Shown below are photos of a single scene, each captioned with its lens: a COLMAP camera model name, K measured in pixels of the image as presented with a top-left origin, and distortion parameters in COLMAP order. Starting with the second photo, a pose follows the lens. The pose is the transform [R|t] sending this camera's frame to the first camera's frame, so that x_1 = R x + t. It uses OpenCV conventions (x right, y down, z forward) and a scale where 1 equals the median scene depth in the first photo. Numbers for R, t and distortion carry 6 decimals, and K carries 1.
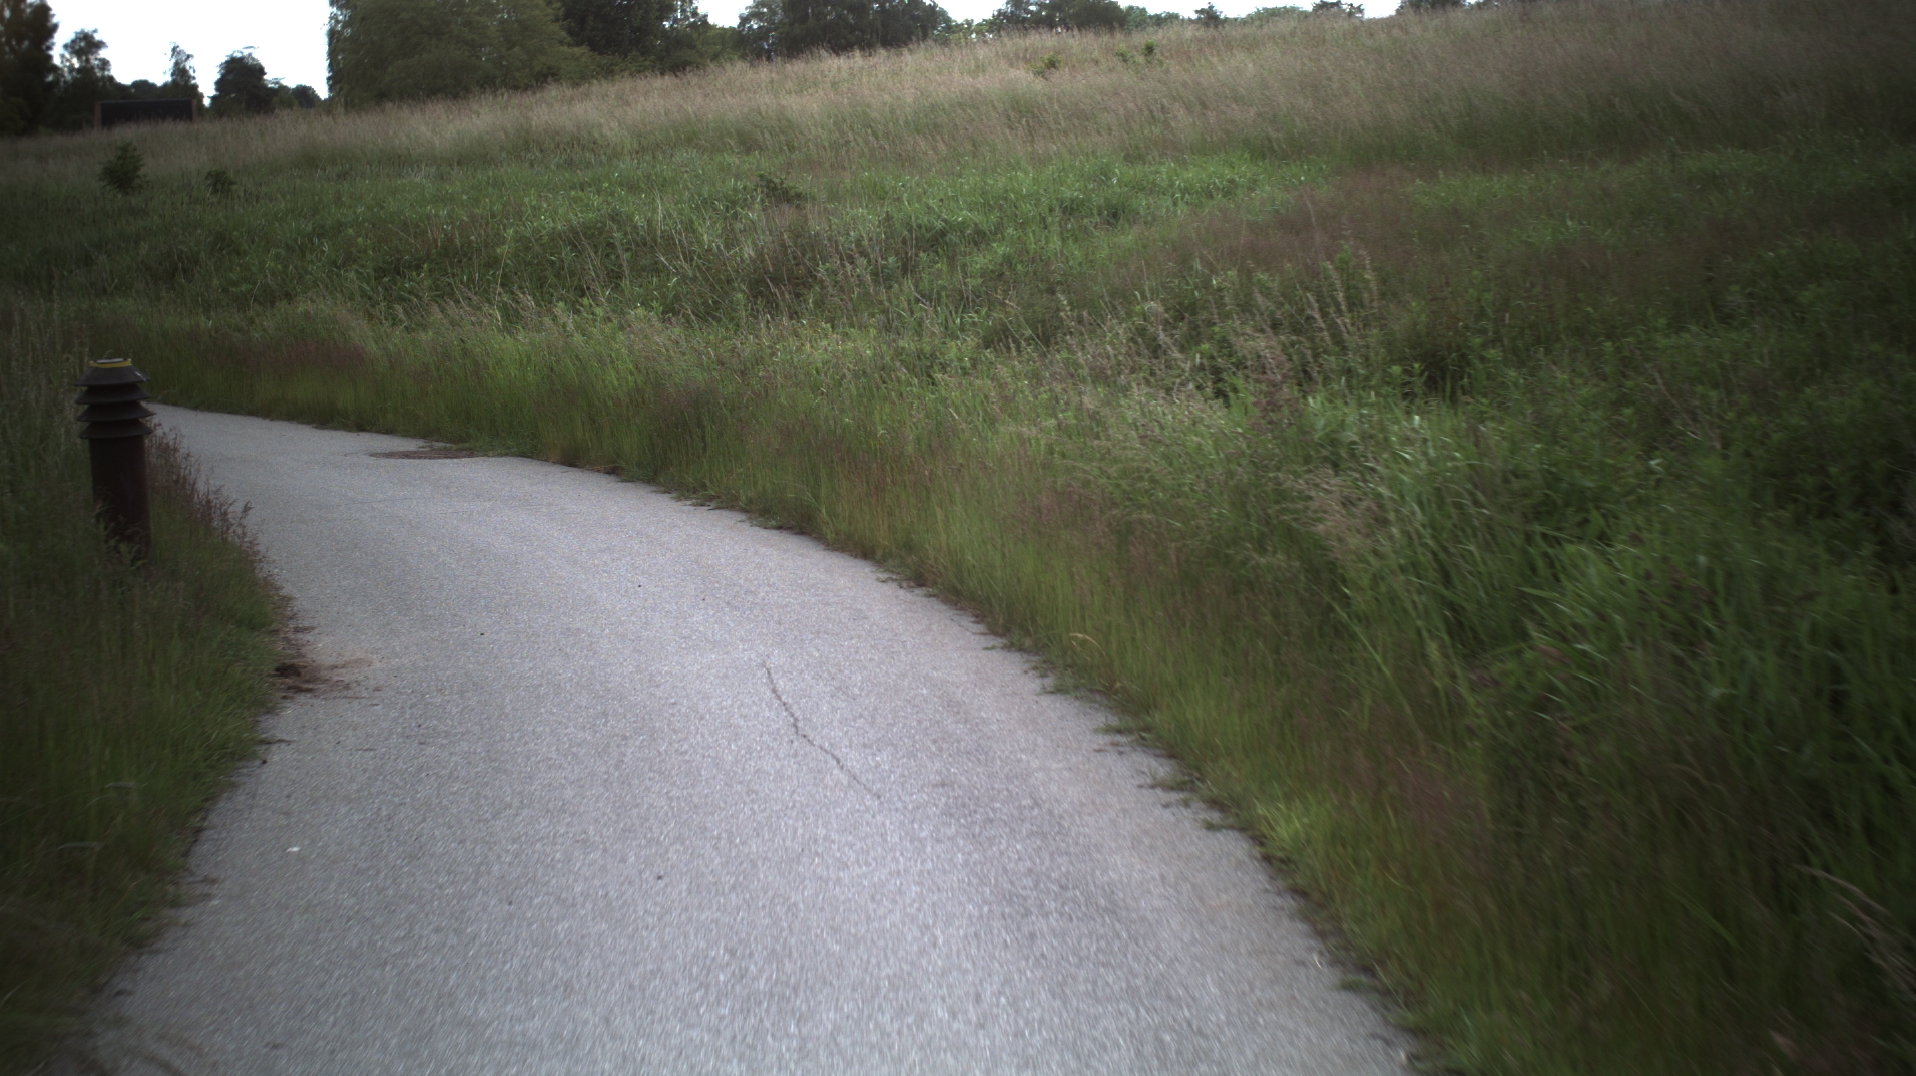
lens RADIAL K [[3373.9, 0, 965.5], [0, 3373.9, 530.8], [0, 0, 1]] dist [-0.257221, 0.000000]
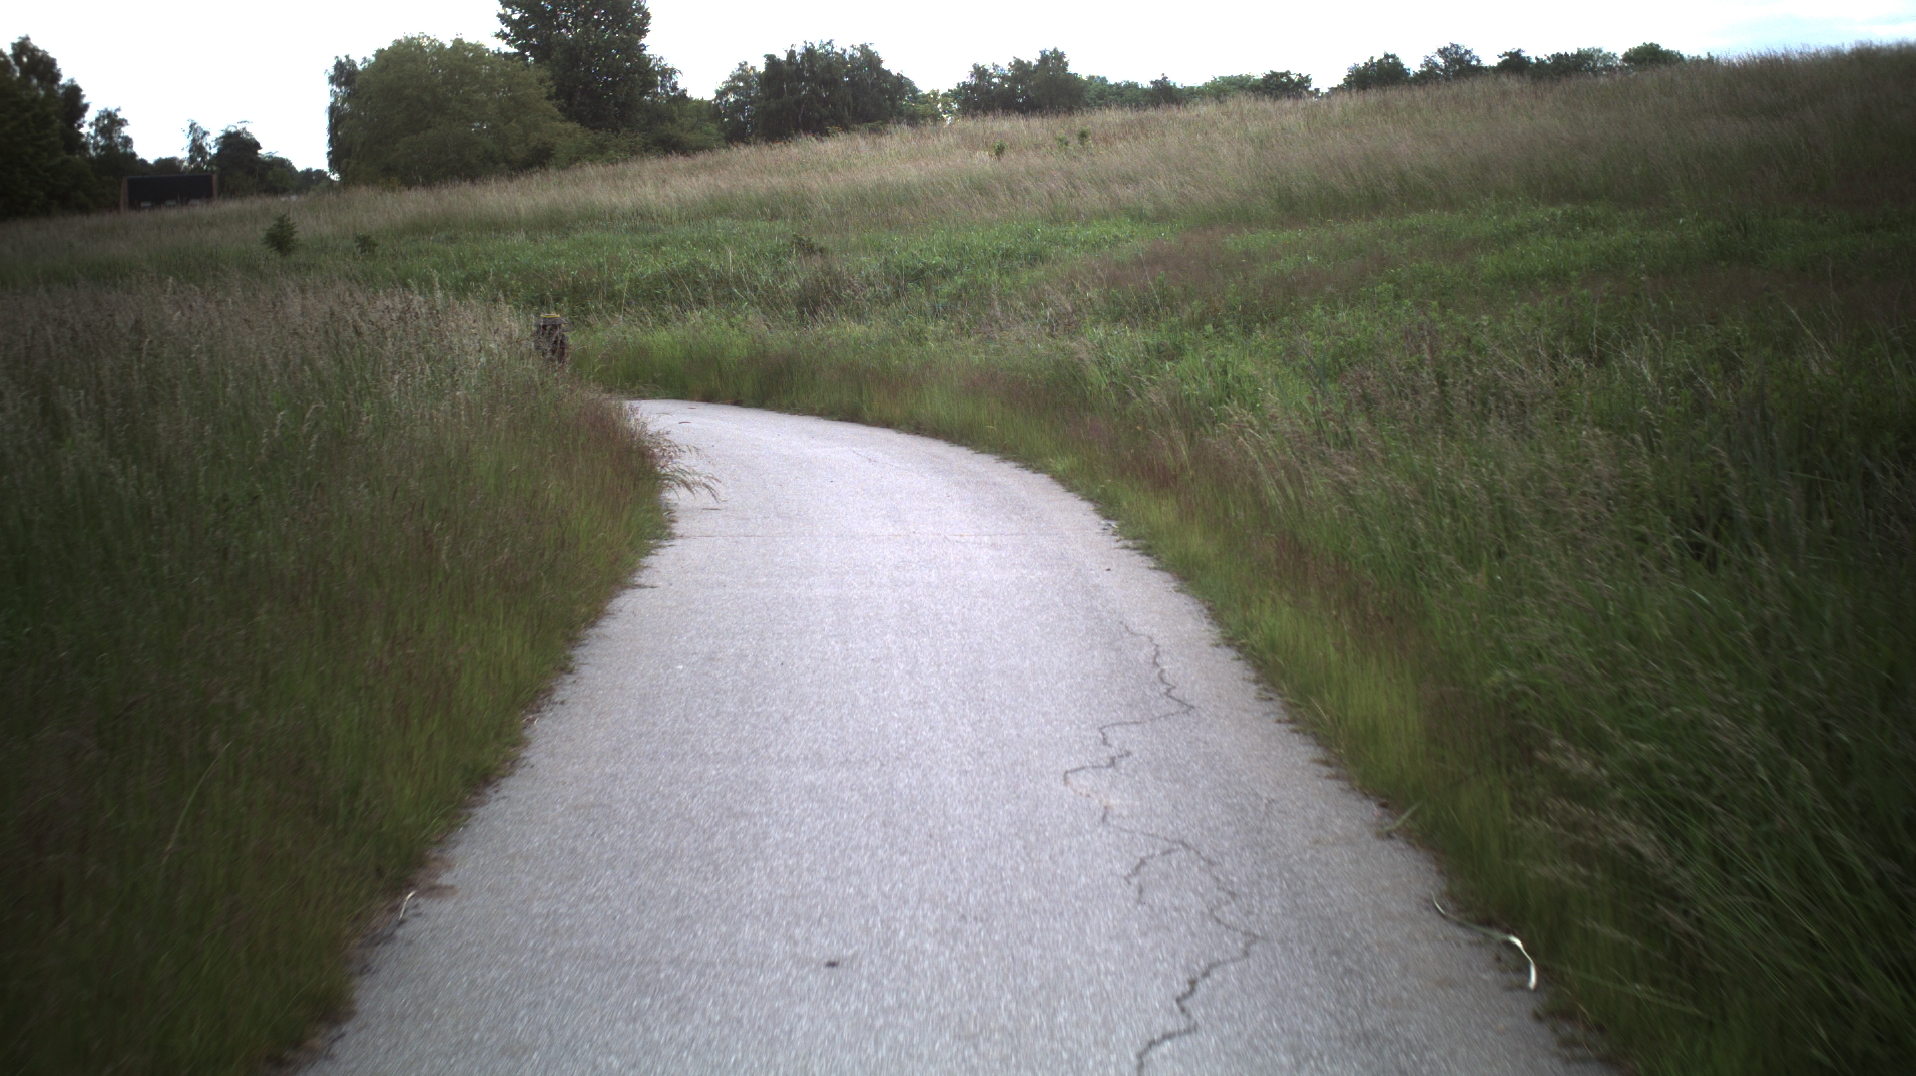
lens RADIAL K [[3373.9, 0, 952.2], [0, 3373.9, 544.1], [0, 0, 1]] dist [-0.257221, 0.000000]
pose [[0.999956, -0.007748, 0.005217, -0.002154], [0.007829, 0.999846, -0.015676, 0.063471], [-0.005094, 0.015717, 0.999864, -0.563067]]
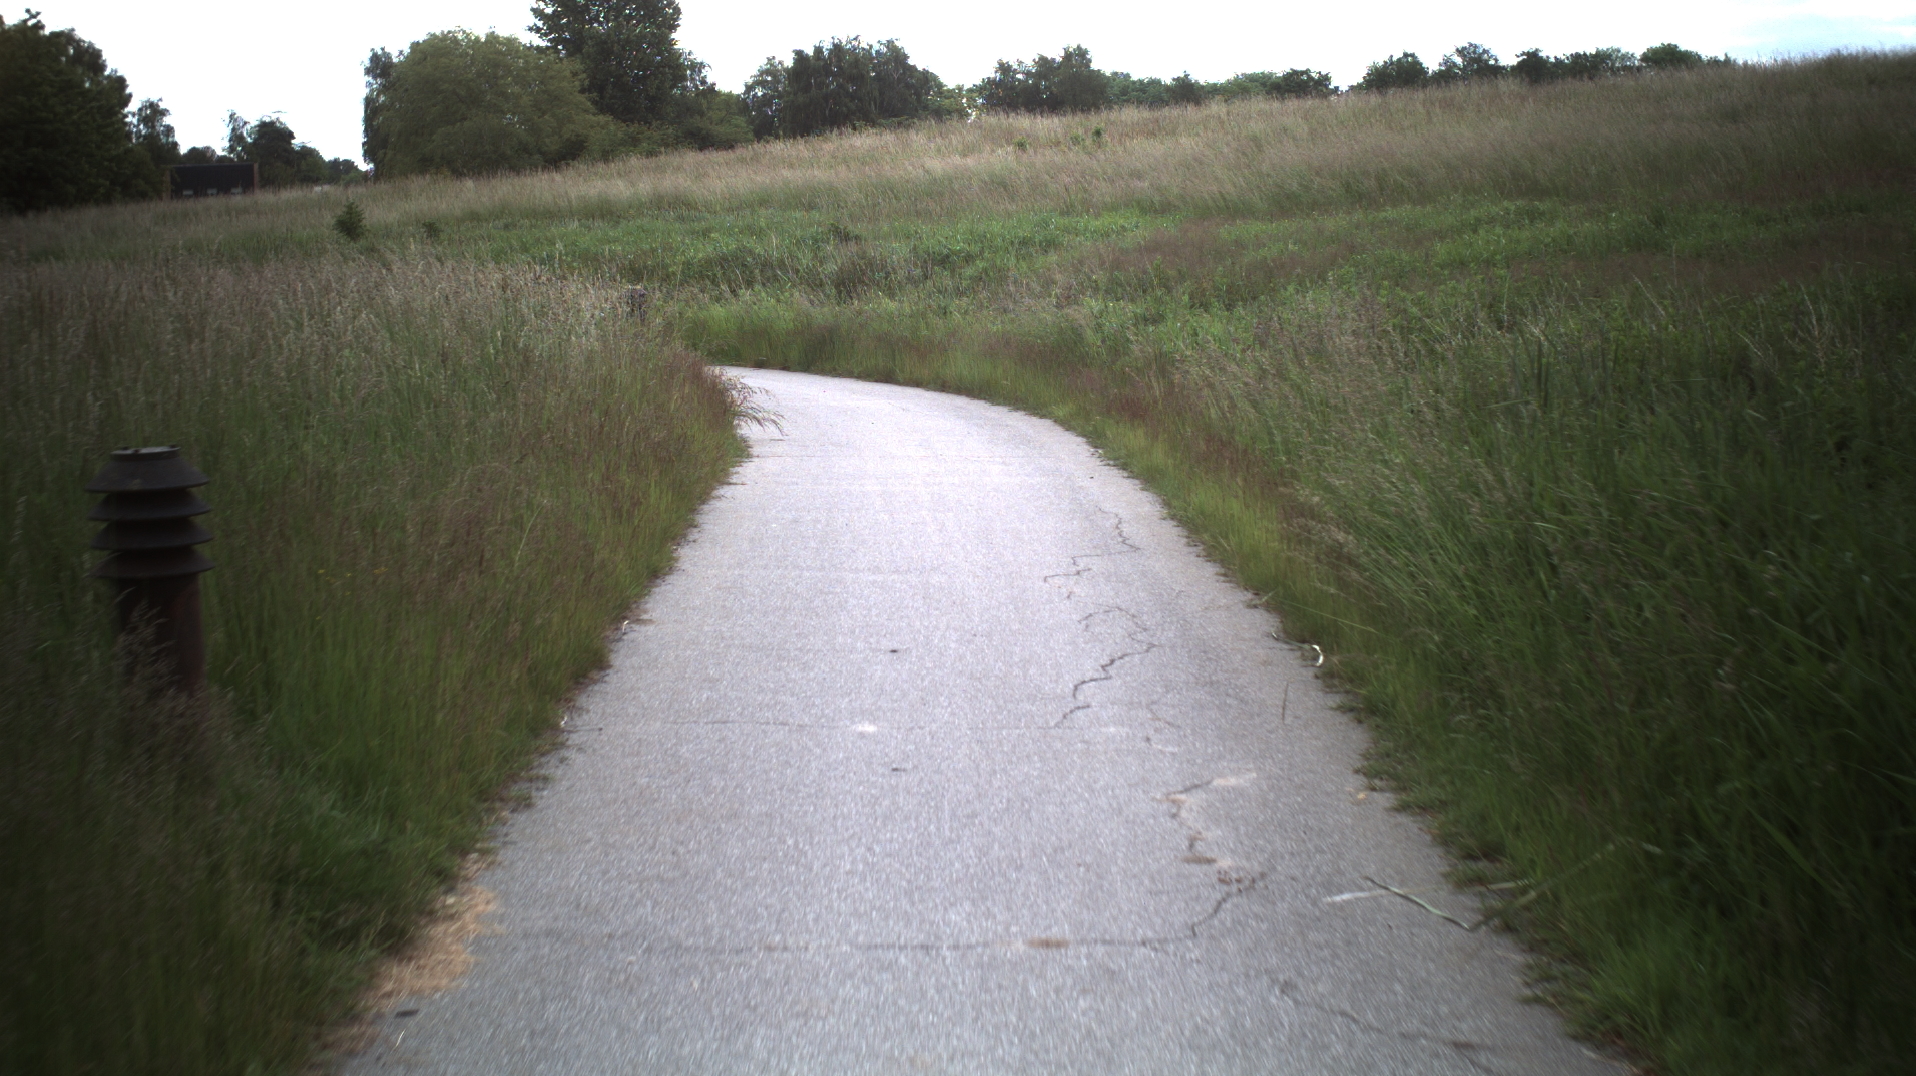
lens RADIAL K [[3373.9, 0, 962.1], [0, 3373.9, 546.2], [0, 0, 1]] dist [-0.257221, 0.000000]
pose [[0.999998, -0.000599, 0.001643, -0.002415], [0.000620, 0.999911, -0.013311, 0.086399], [-0.001635, 0.013312, 0.999910, -0.750474]]
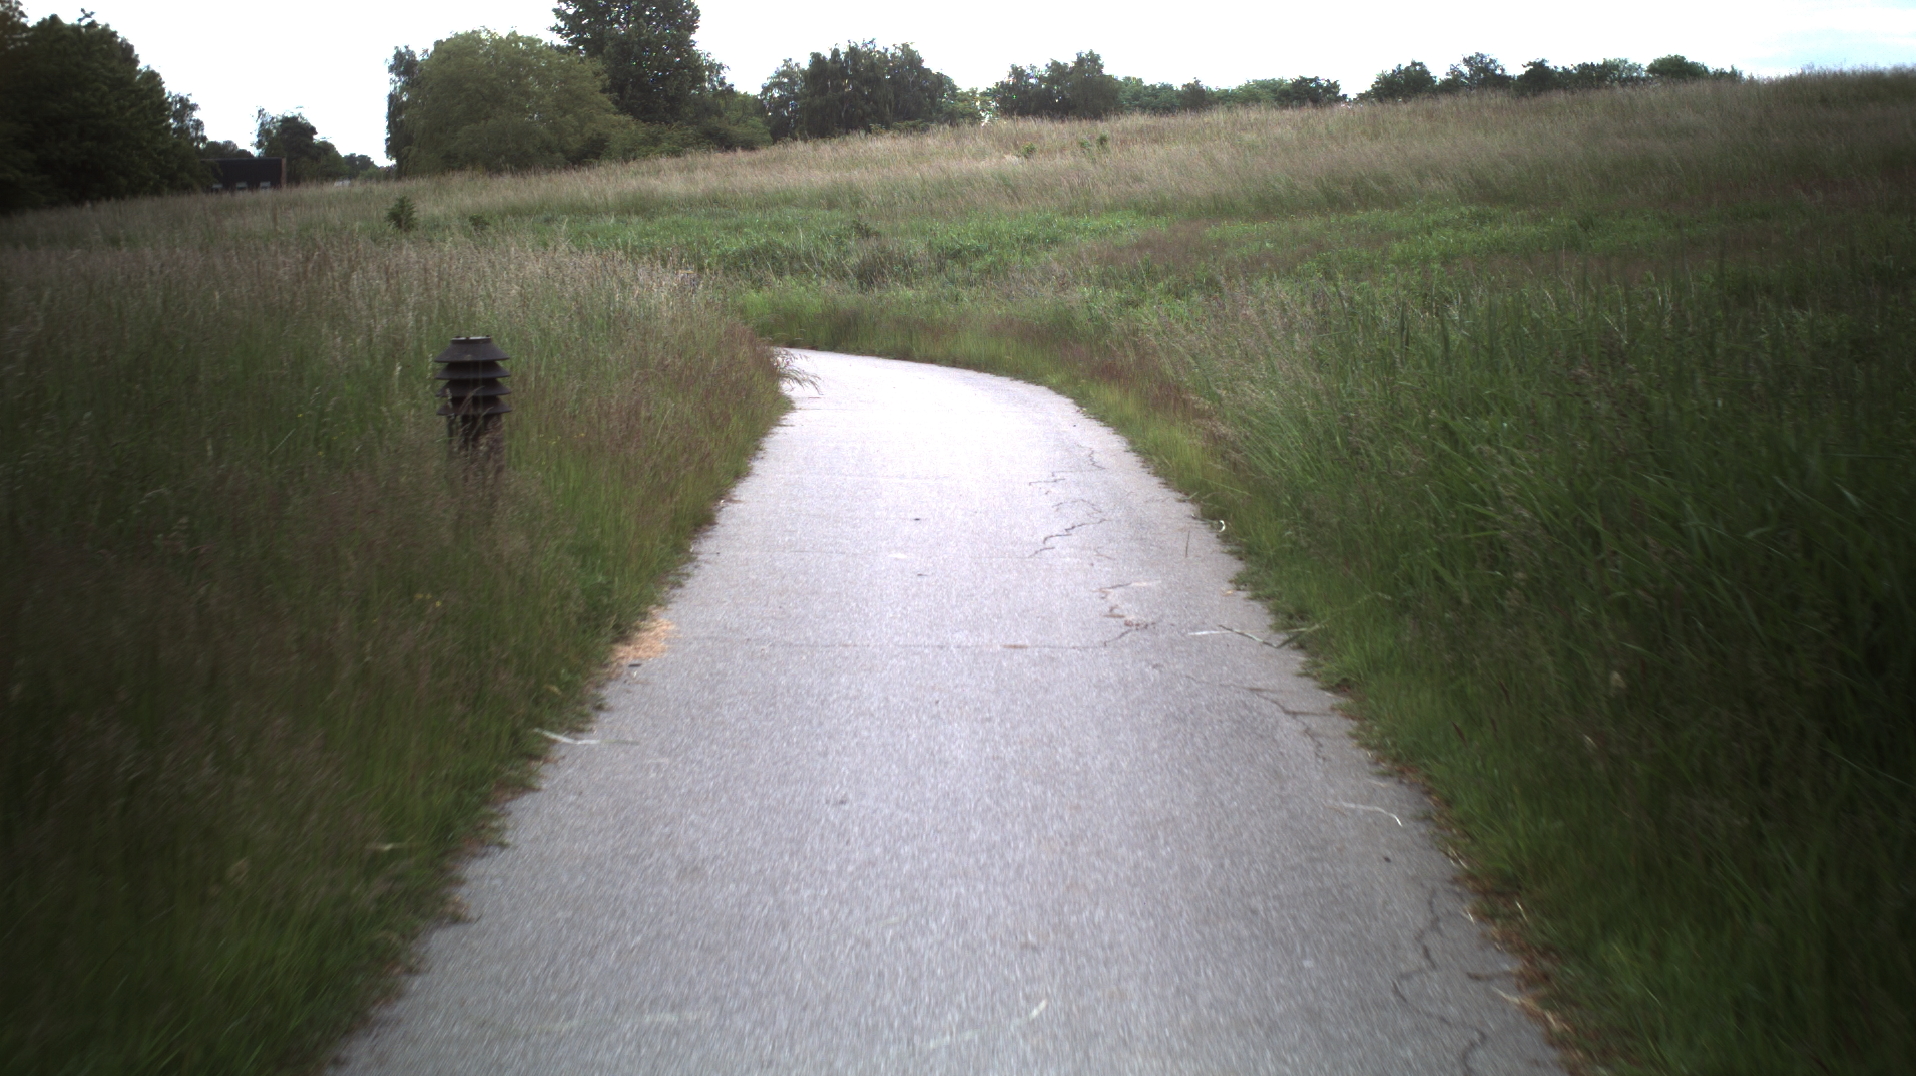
lens RADIAL K [[3373.9, 0, 958.5], [0, 3373.9, 549.6], [0, 0, 1]] dist [-0.257221, 0.000000]
pose [[0.999938, 0.010938, -0.001990, -0.001744], [-0.010963, 0.999856, -0.012946, 0.109385], [0.001848, 0.012967, 0.999914, -0.937662]]
